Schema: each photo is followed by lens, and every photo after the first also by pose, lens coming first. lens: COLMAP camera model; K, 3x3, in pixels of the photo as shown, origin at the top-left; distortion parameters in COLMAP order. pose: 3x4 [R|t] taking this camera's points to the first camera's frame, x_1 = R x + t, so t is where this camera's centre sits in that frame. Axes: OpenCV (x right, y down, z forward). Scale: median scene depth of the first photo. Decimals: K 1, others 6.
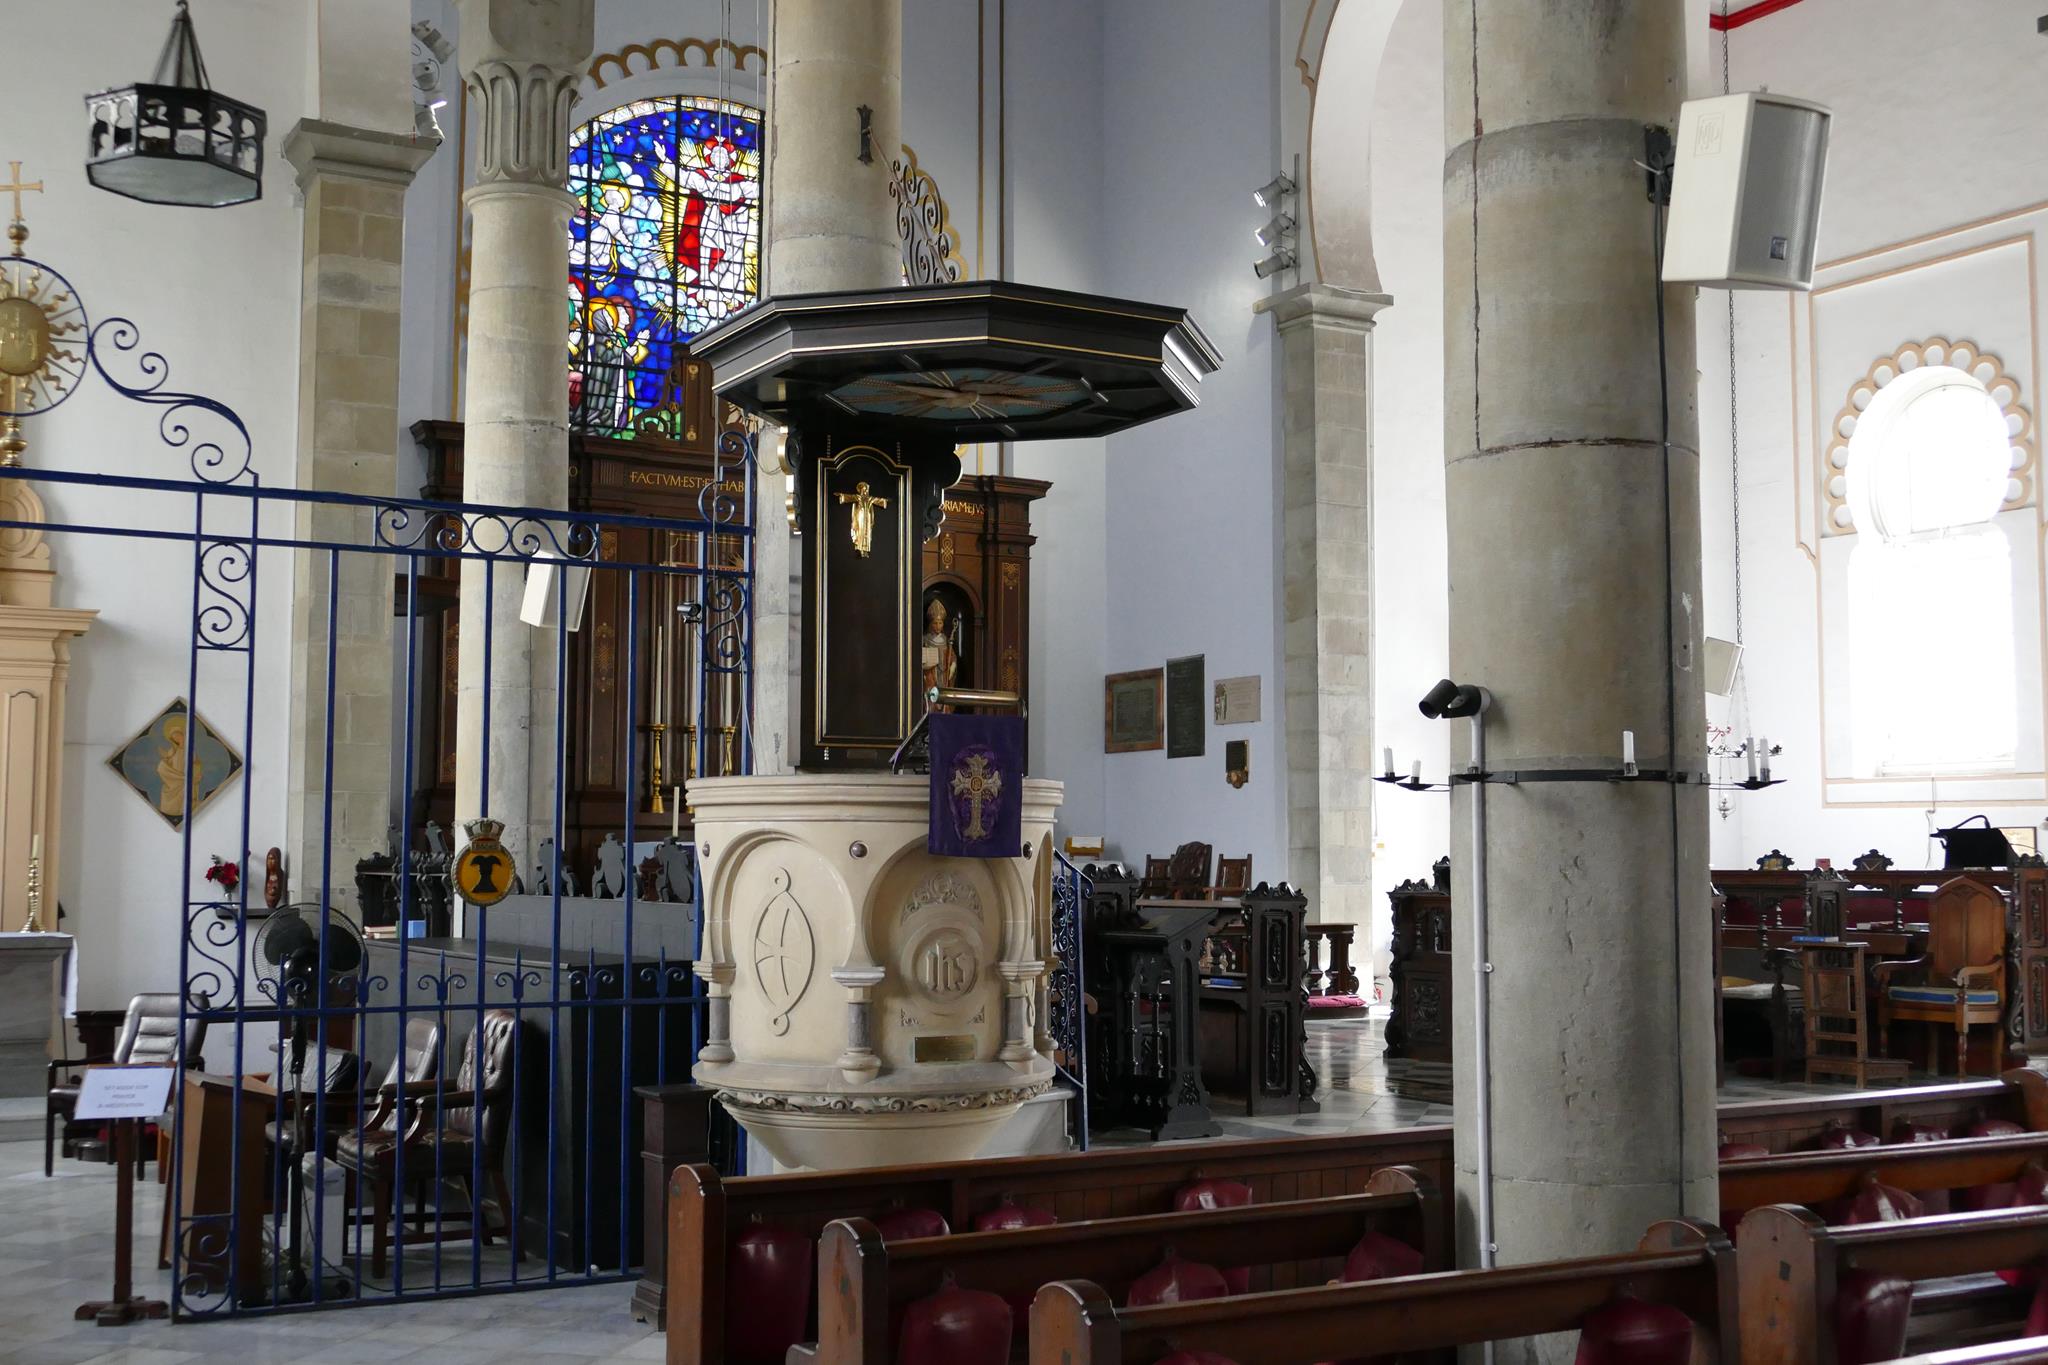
lens RADIAL K [[2229.4, 0, 1020.4], [0, 2229.4, 682.9], [0, 0, 1]] dist [-0.027571, 0.000000]
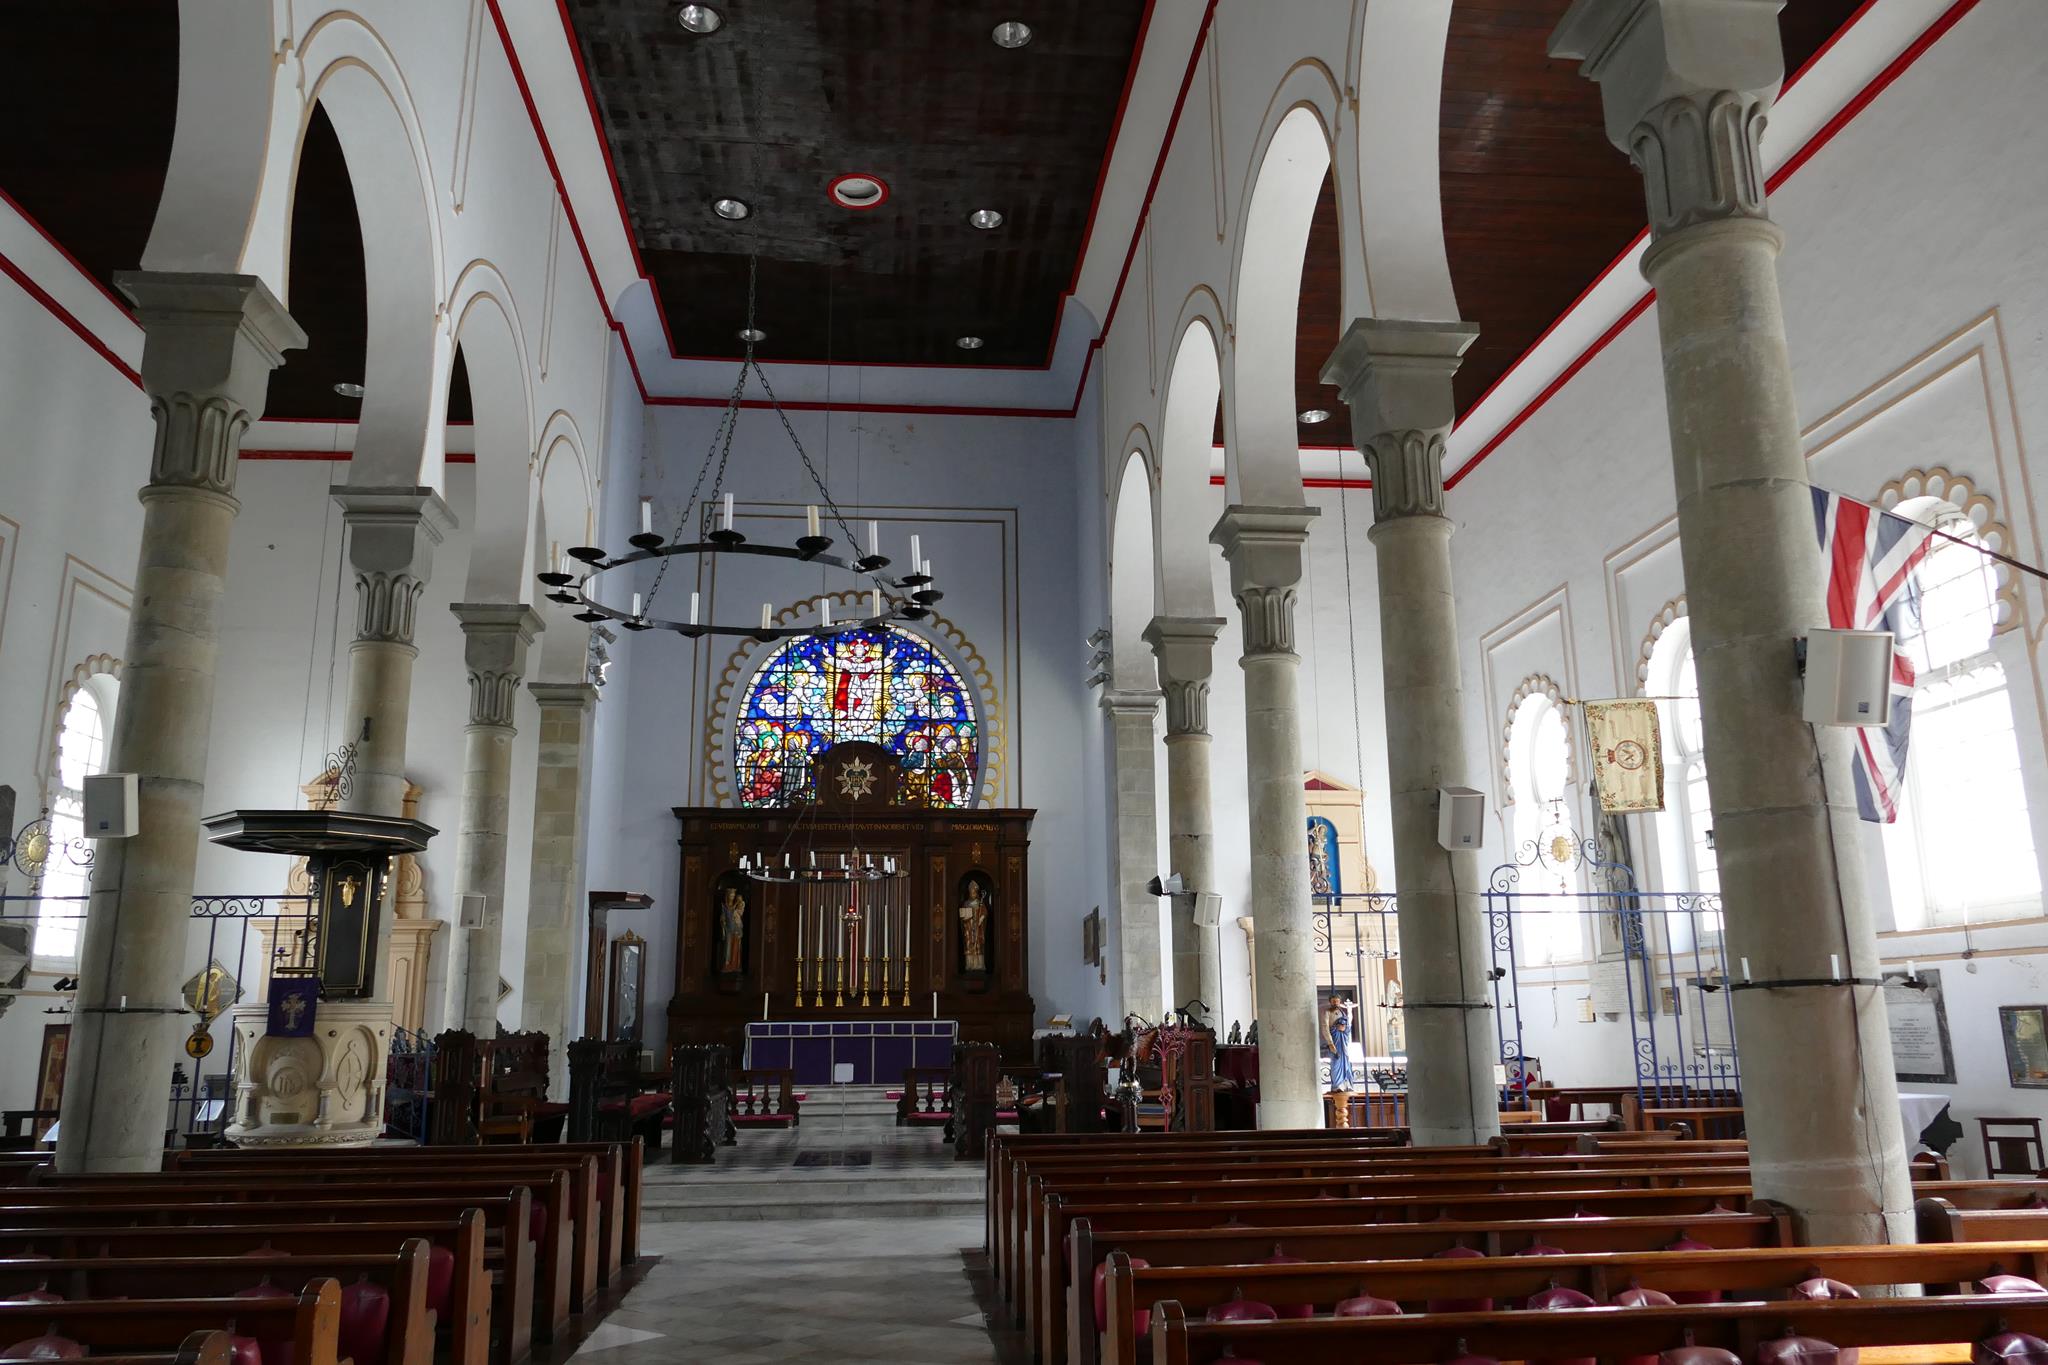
lens RADIAL K [[1457.8, 0, 1024.2], [0, 1457.8, 684.2], [0, 0, 1]] dist [-0.010068, 0.002654]
pose [[0.908593, -0.106553, -0.403863, 0.500991], [0.044927, 0.986235, -0.159129, -0.004789], [0.415259, 0.126440, 0.900873, -0.053423]]
